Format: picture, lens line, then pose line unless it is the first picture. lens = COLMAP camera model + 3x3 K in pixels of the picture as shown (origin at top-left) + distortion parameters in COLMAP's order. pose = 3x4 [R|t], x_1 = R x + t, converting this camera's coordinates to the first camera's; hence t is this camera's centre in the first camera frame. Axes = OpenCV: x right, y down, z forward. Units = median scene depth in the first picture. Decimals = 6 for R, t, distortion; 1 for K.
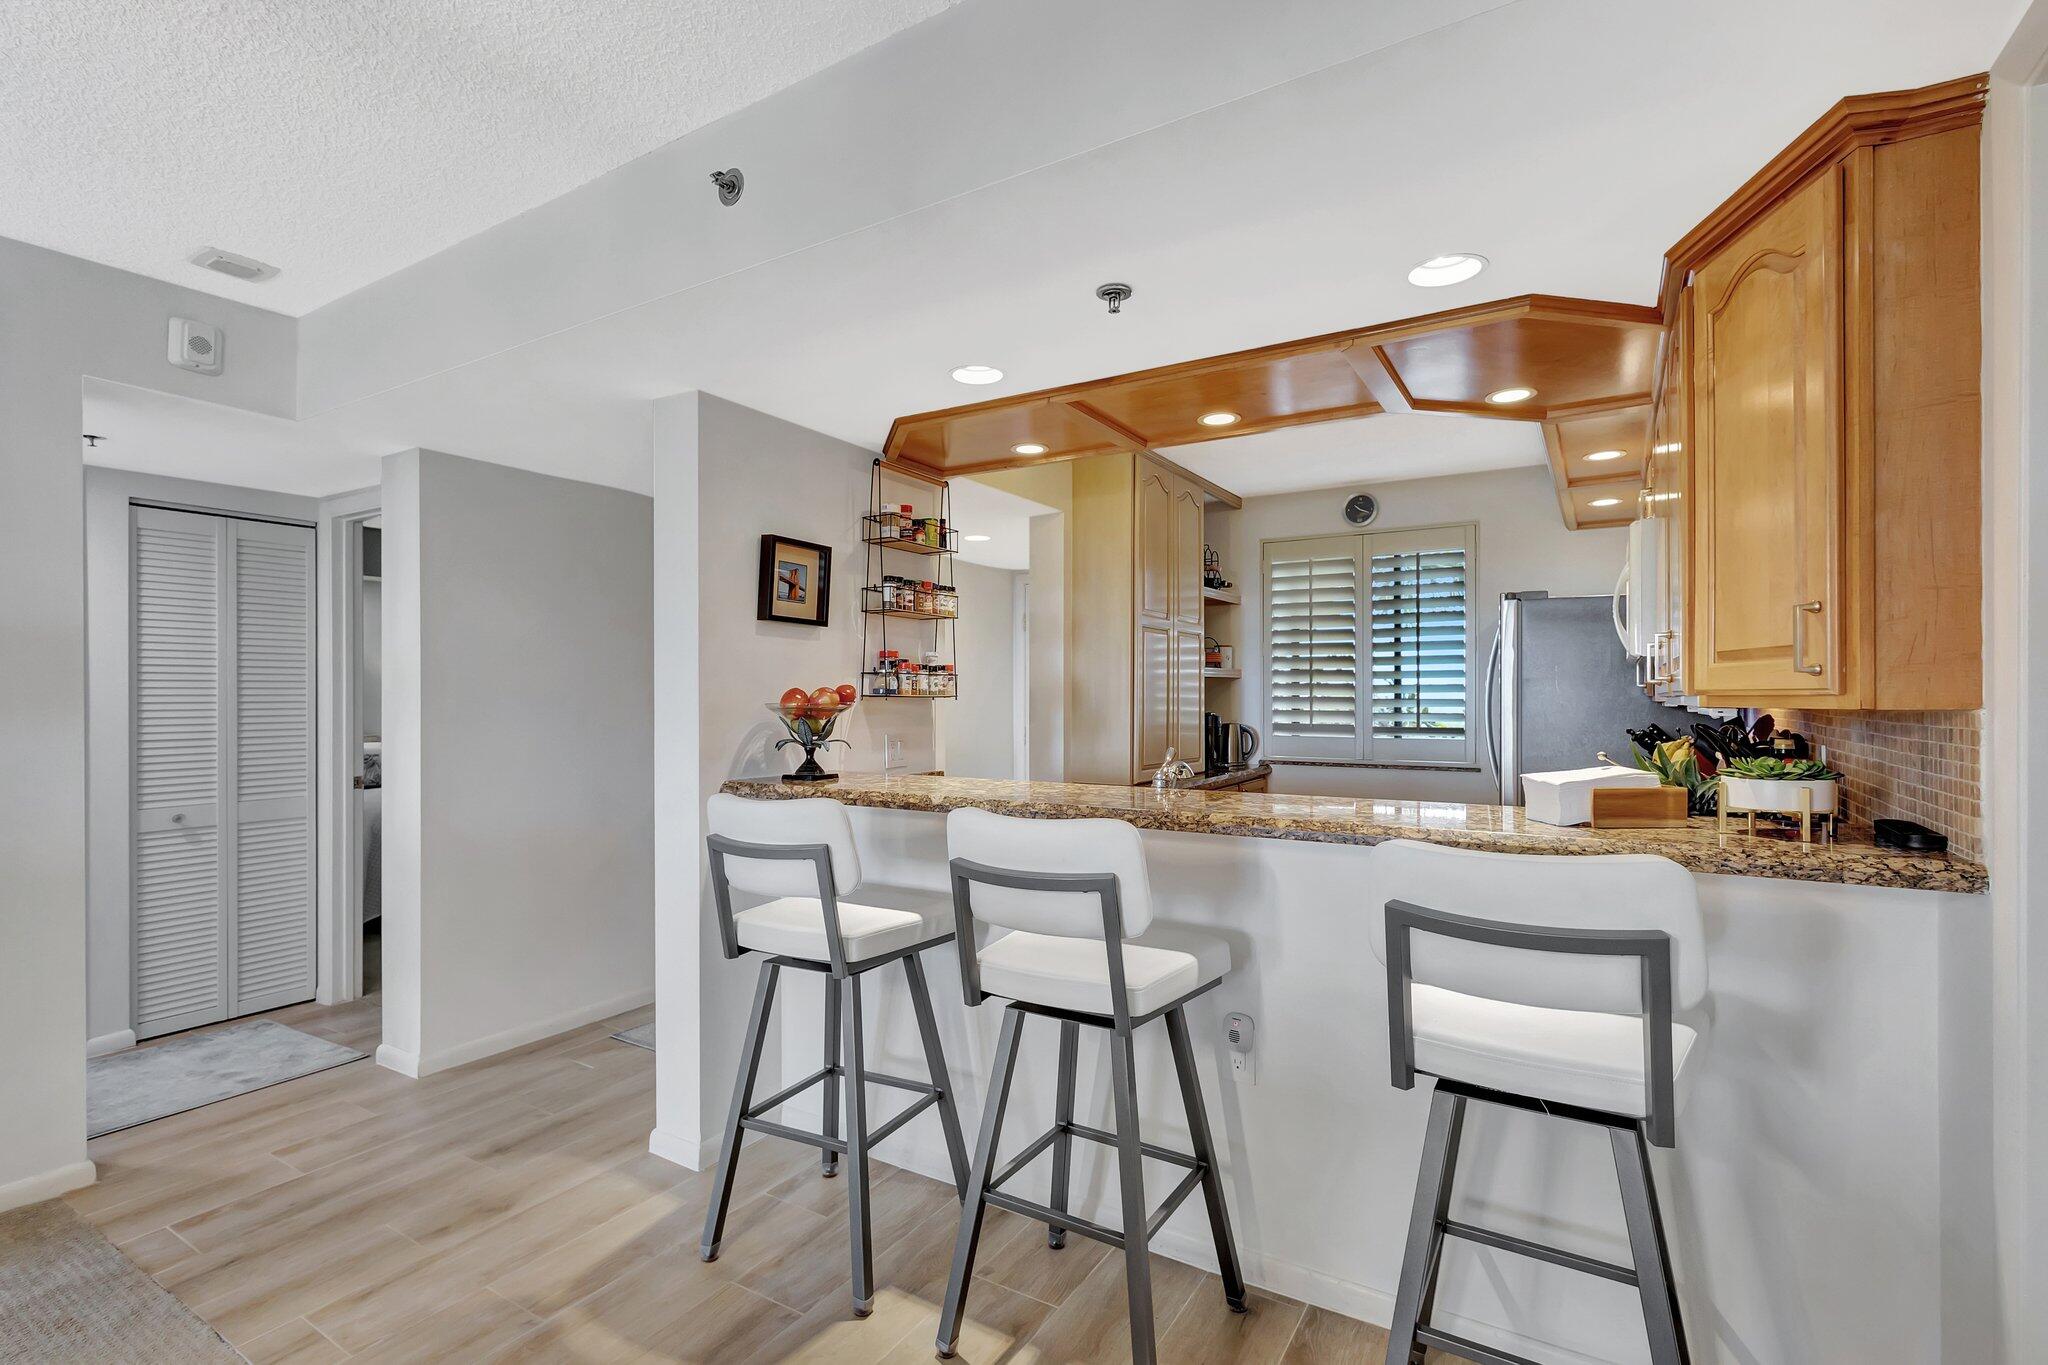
lens RADIAL K [[955.7, 0, 986.7], [0, 955.7, 692.4], [0, 0, 1]] dist [-0.001395, -0.000113]
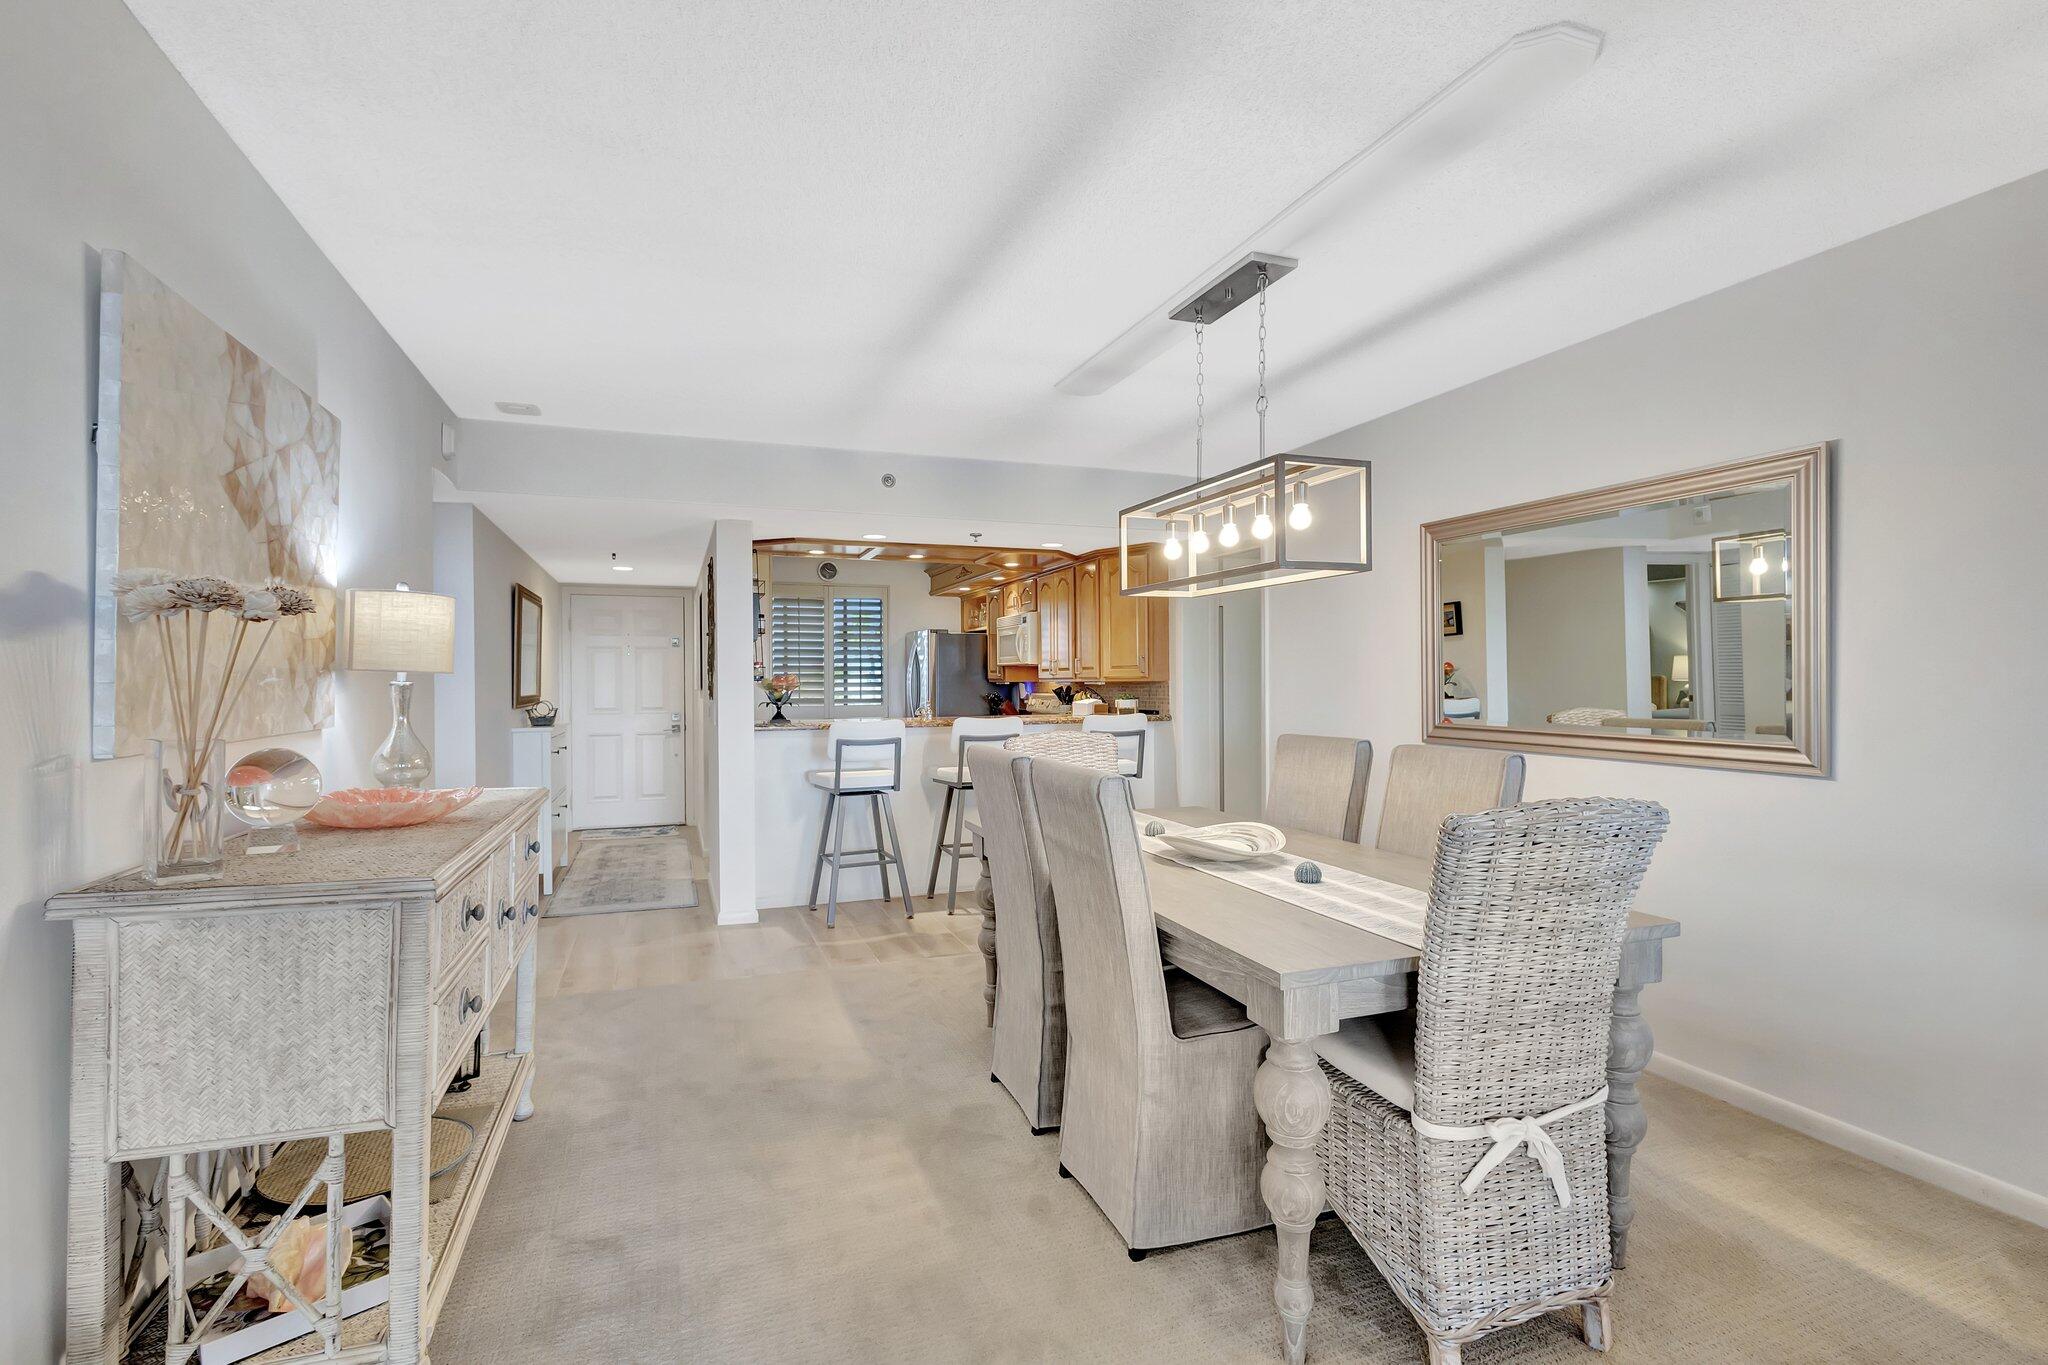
lens RADIAL K [[974.0, 0, 1024.0], [0, 974.0, 682.5], [0, 0, 1]] dist [-0.000389, 0.000066]
pose [[0.605300, -0.002658, 0.795993, -1.672805], [0.002446, 0.999996, 0.001479, 0.009885], [-0.795994, 0.001051, 0.605304, -0.690703]]
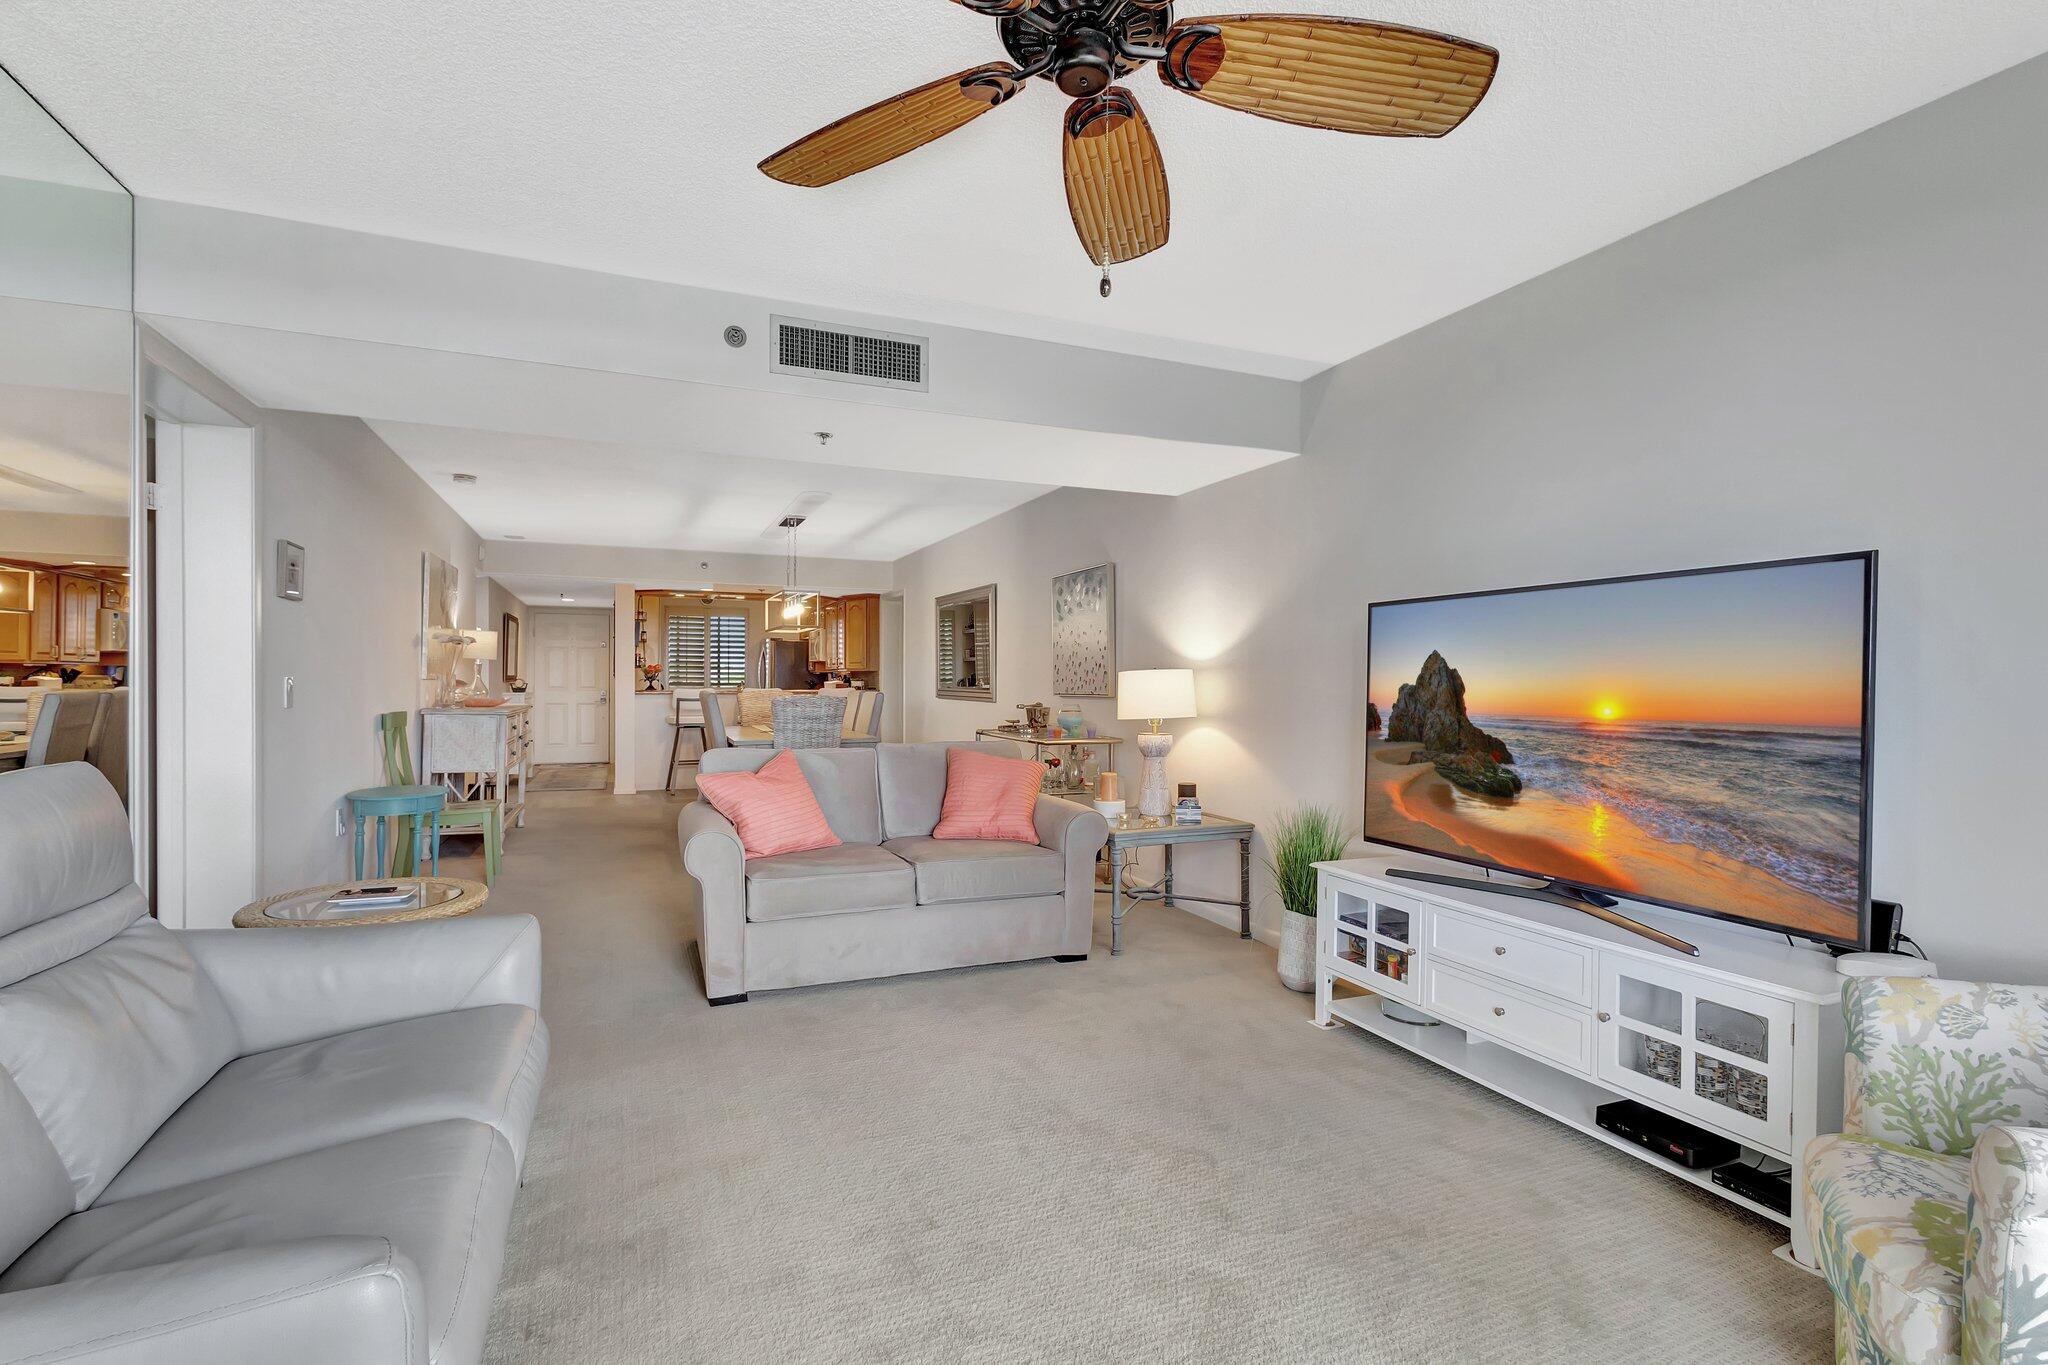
lens RADIAL K [[950.5, 0, 1026.8], [0, 950.5, 668.5], [0, 0, 1]] dist [0.001422, 0.000356]
pose [[0.564450, 0.013171, 0.825362, -2.676477], [-0.005926, 0.999912, -0.011903, 0.048862], [-0.825446, 0.001828, 0.564478, -2.501377]]
